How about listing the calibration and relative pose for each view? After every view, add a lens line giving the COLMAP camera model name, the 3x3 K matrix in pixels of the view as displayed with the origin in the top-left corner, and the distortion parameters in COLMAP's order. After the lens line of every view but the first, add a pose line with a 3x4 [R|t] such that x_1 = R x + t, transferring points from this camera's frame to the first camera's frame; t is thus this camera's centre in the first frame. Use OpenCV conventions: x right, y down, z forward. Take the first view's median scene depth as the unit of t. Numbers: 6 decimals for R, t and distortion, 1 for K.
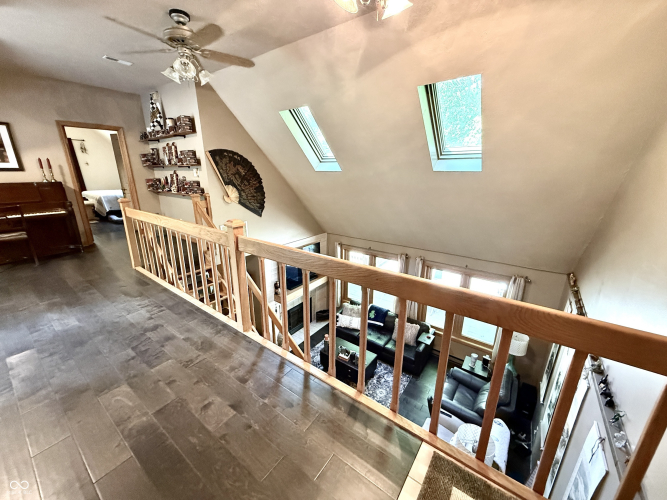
lens RADIAL K [[265.5, 0, 333.1], [0, 265.5, 246.8], [0, 0, 1]] dist [0.000180, 0.001350]
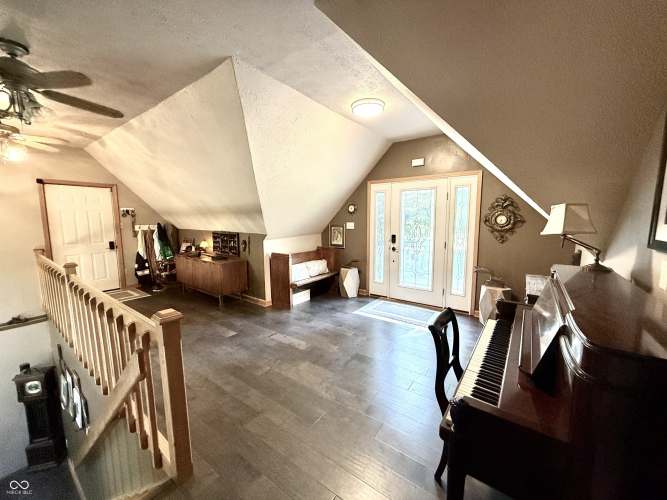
lens RADIAL K [[265.5, 0, 330.7], [0, 265.5, 250.8], [0, 0, 1]] dist [0.000180, 0.001350]
pose [[-0.999976, -0.001526, 0.006801, -0.871569], [0.001270, 0.919524, 0.393032, -0.348106], [-0.006854, 0.393031, -0.919499, 1.115874]]
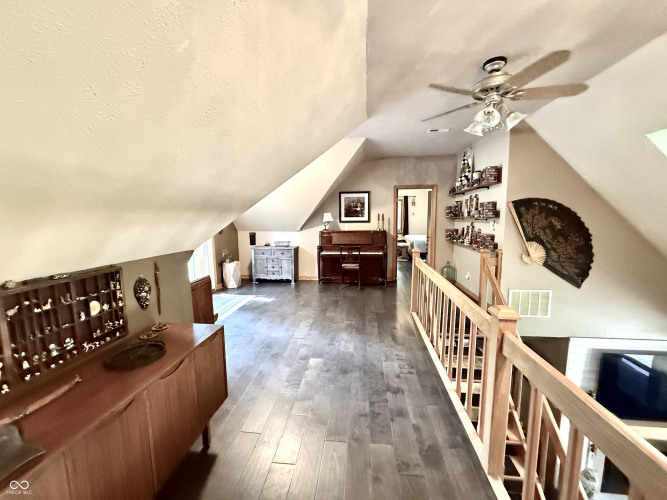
lens RADIAL K [[265.5, 0, 334.6], [0, 265.5, 247.8], [0, 0, 1]] dist [0.000180, 0.001350]
pose [[0.501399, 0.097681, -0.859684, -0.008895], [-0.231264, 0.972586, -0.024372, -0.067286], [0.833736, 0.211034, 0.510244, 0.127748]]
